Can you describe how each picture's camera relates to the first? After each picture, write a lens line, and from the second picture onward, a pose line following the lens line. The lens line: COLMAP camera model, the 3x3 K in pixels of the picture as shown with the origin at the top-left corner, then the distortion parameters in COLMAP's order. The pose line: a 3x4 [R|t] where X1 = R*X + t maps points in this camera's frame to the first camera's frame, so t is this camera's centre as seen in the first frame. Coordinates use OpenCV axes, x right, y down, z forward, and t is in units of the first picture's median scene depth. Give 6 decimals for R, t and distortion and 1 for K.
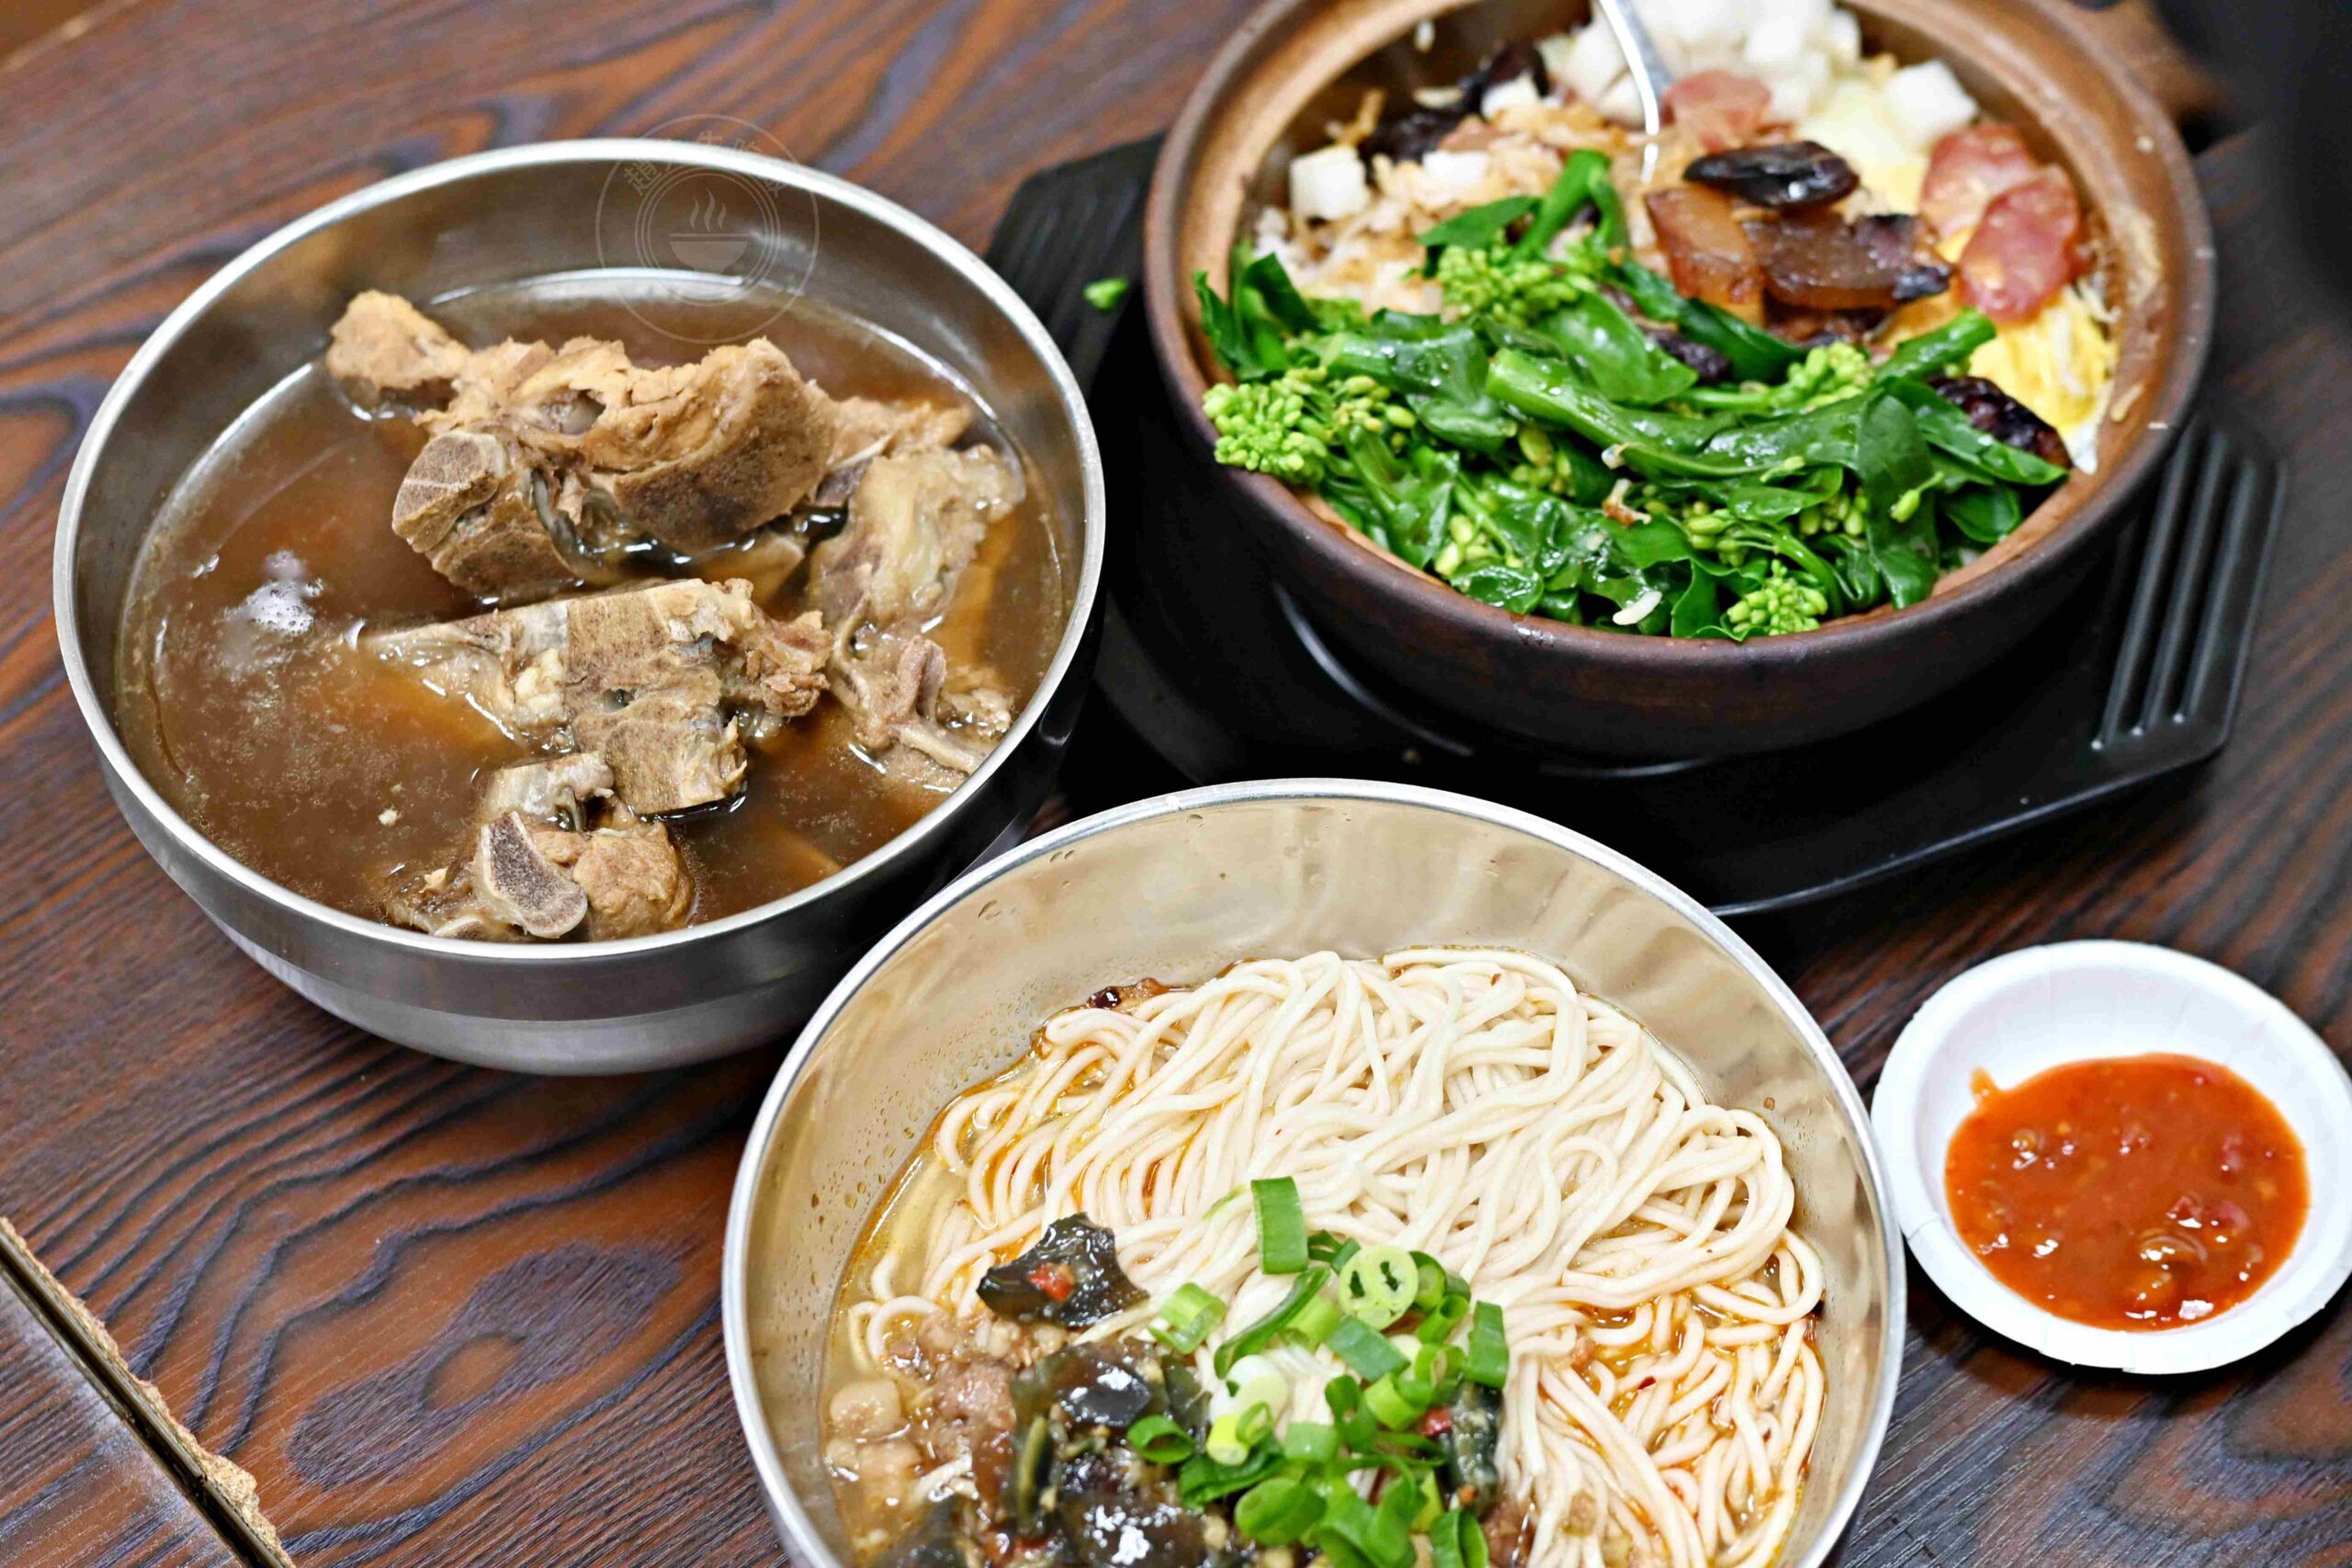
lens RADIAL K [[5135.5, 0, 1176.0], [0, 5135.5, 784.0], [0, 0, 1]] dist [-0.014655, 0.214766]
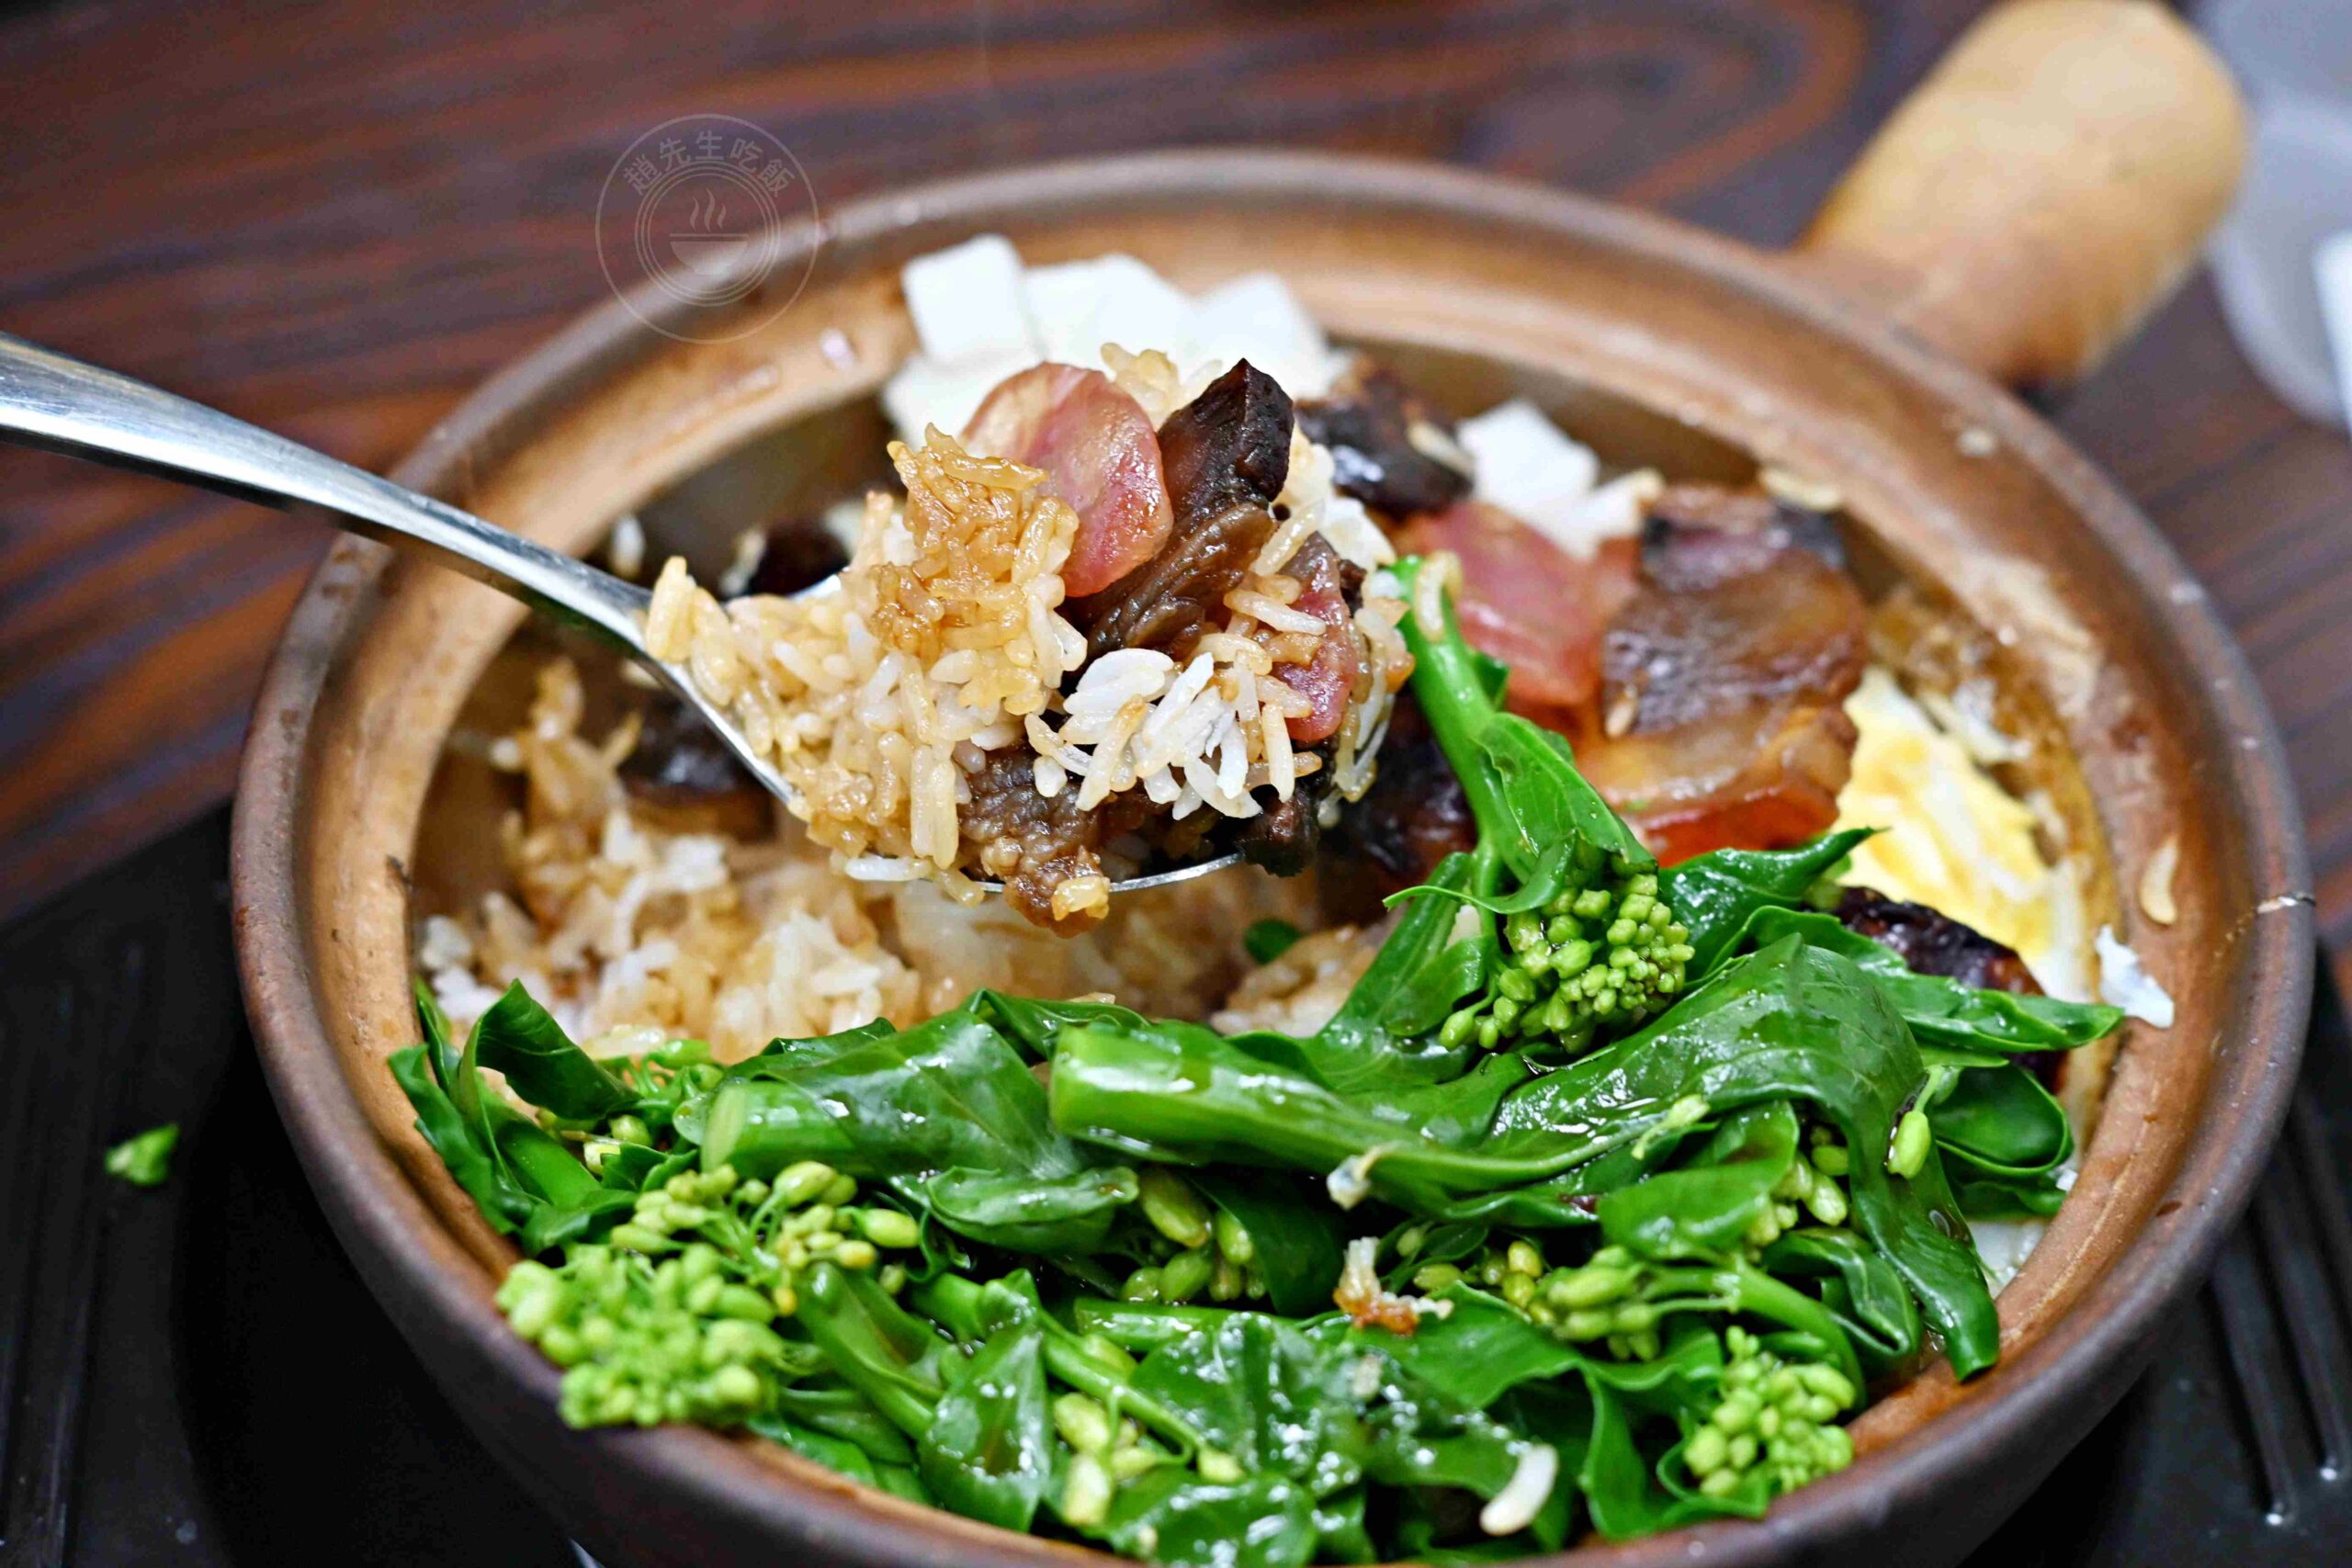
lens RADIAL K [[5135.5, 0, 1176.0], [0, 5135.5, 784.0], [0, 0, 1]] dist [-0.014655, 0.214766]
pose [[0.956811, -0.227905, 0.180477, -0.009011], [0.252490, 0.959183, -0.127342, -0.046273], [-0.144089, 0.167411, 0.975301, 0.555115]]
